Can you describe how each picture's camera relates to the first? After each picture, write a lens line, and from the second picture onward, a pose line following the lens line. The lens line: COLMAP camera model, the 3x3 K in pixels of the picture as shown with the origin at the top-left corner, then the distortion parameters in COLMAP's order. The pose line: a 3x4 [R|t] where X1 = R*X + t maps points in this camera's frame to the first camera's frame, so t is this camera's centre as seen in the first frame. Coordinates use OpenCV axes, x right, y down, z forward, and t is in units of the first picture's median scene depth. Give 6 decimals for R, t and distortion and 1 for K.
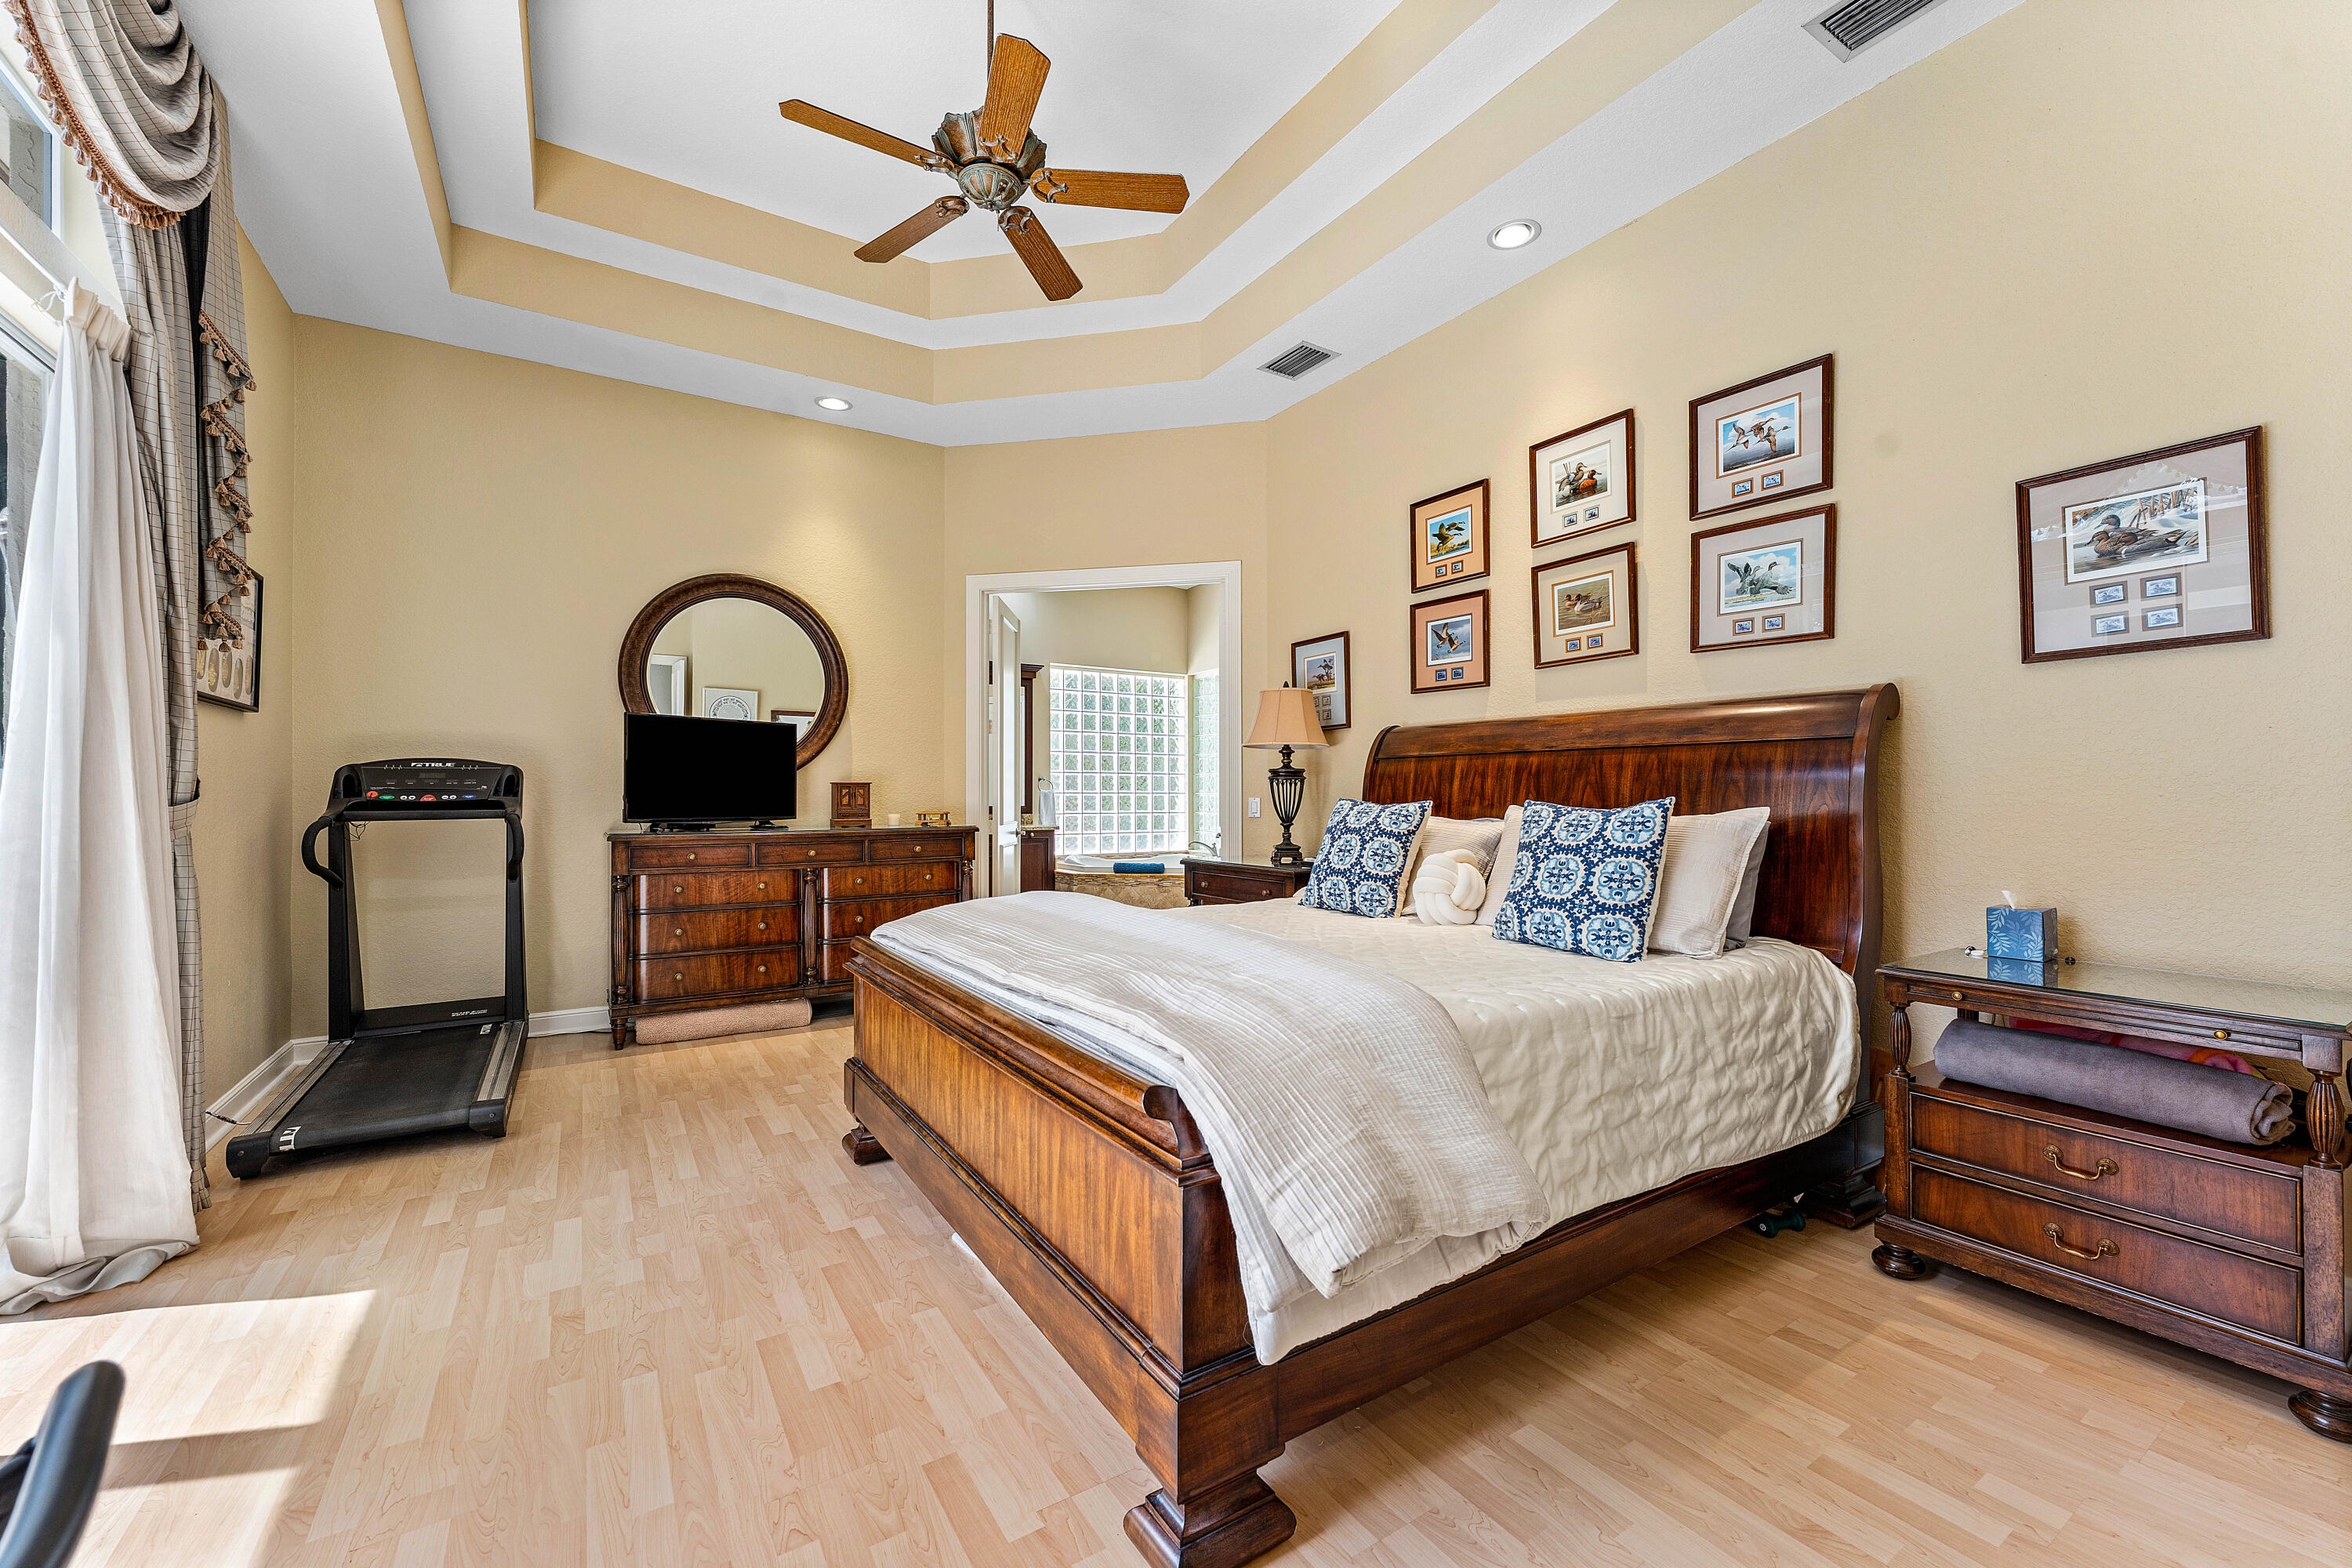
lens RADIAL K [[952.6, 0, 1178.8], [0, 952.6, 827.0], [0, 0, 1]] dist [0.002066, 0.000479]
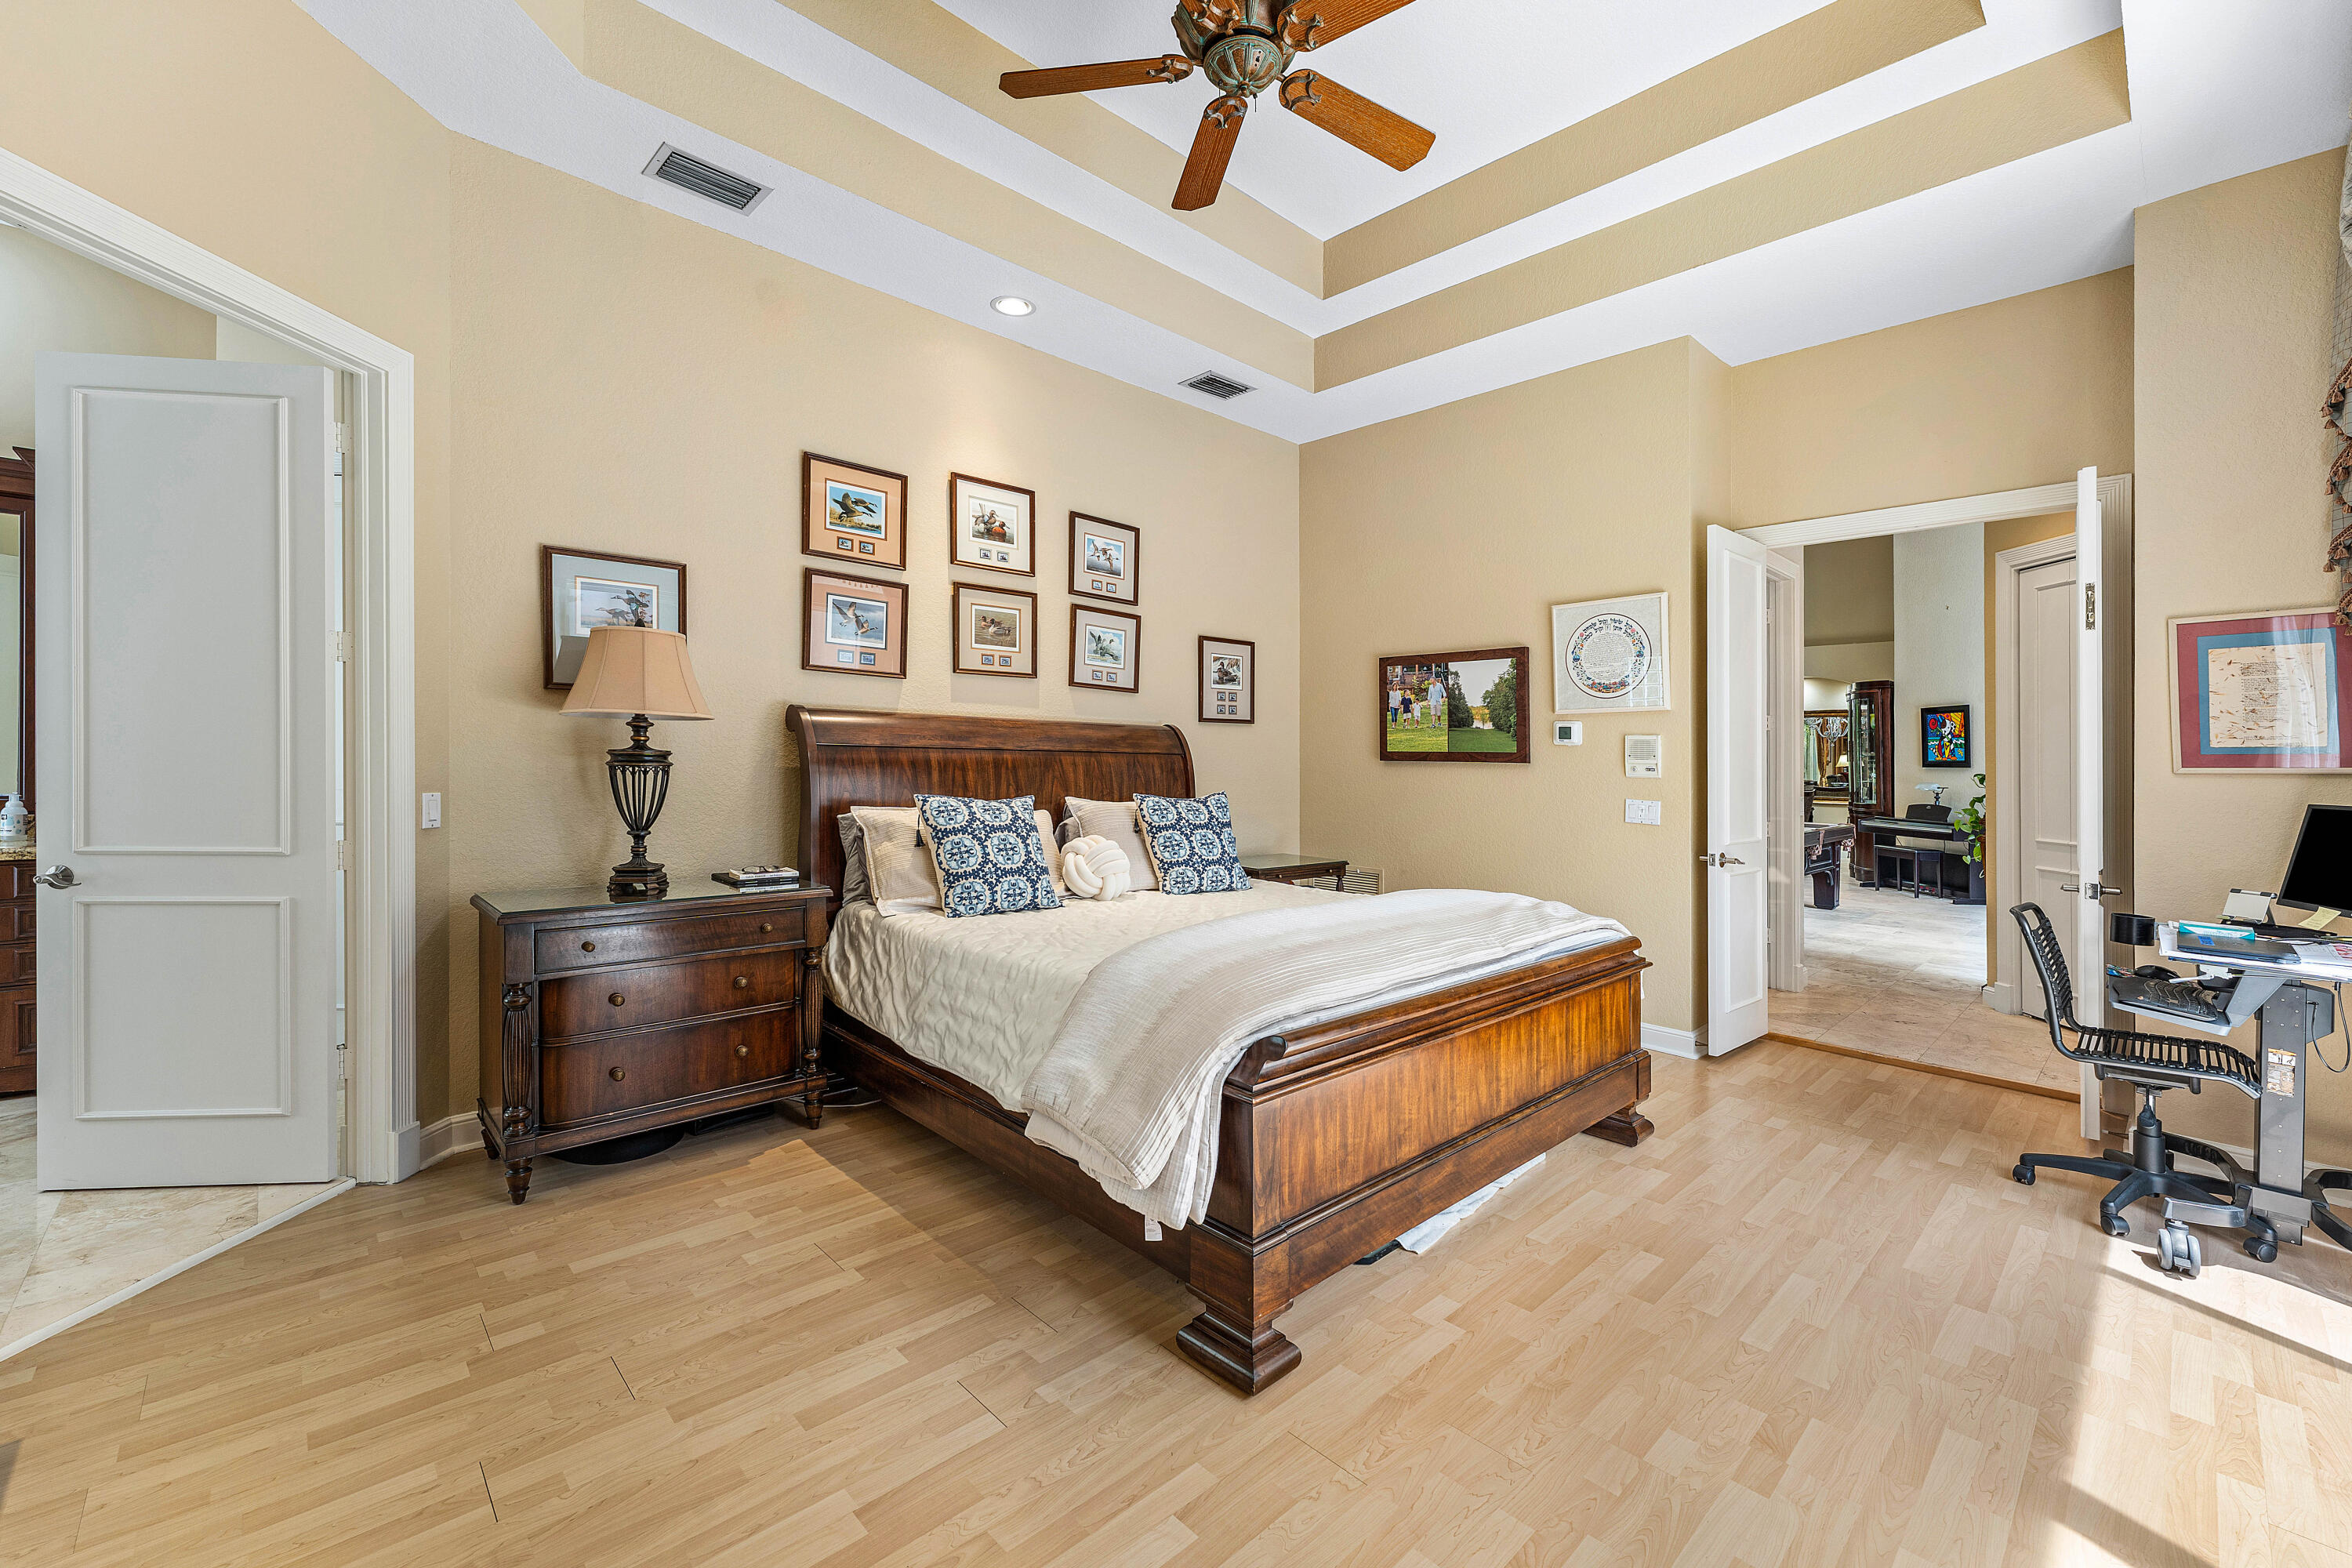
lens RADIAL K [[973.4, 0, 1173.9], [0, 973.4, 776.7], [0, 0, 1]] dist [-0.002891, -0.000171]
pose [[-0.199136, -0.019599, 0.979776, -0.873271], [0.015281, 0.999616, 0.023101, -0.073046], [-0.979853, 0.019572, -0.198760, 1.071085]]
